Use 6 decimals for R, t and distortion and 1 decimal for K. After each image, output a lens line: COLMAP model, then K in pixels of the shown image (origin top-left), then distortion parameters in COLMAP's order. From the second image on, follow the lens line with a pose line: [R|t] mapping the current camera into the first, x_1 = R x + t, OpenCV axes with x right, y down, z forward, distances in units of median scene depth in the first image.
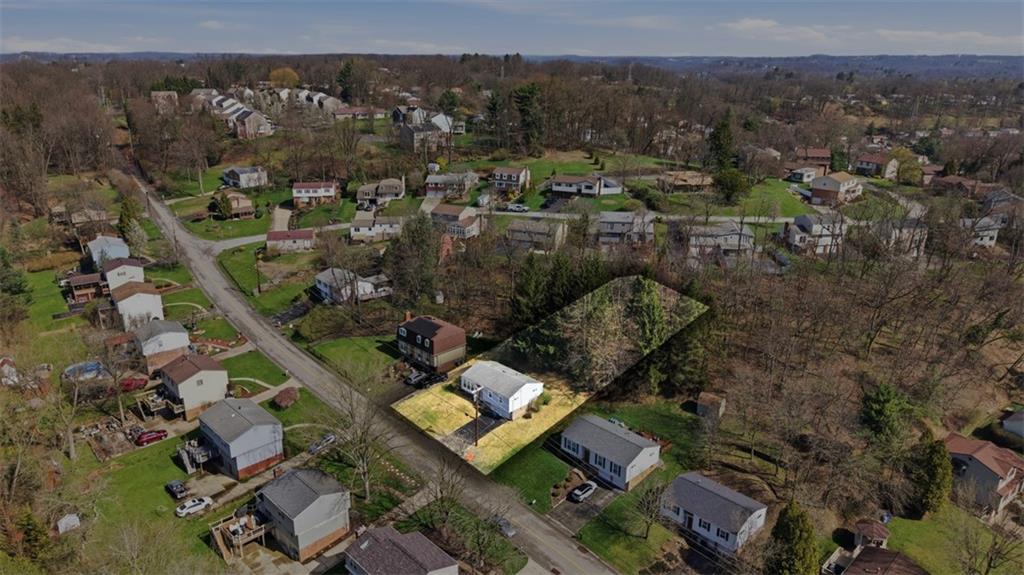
lens RADIAL K [[674.3, 0, 512.0], [0, 674.3, 287.5], [0, 0, 1]] dist [0.003527, -0.002426]
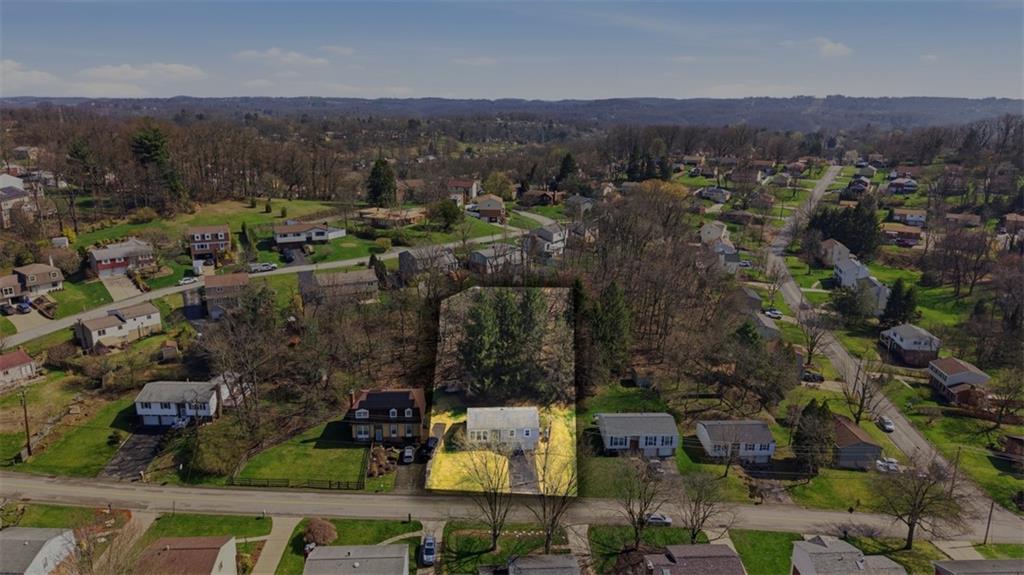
lens RADIAL K [[674.3, 0, 512.0], [0, 674.3, 287.5], [0, 0, 1]] dist [0.003527, -0.002426]
pose [[0.668595, -0.198414, 0.716668, -0.400881], [0.238225, 0.970104, 0.046334, -0.054460], [-0.704436, 0.139750, 0.695874, 0.158744]]
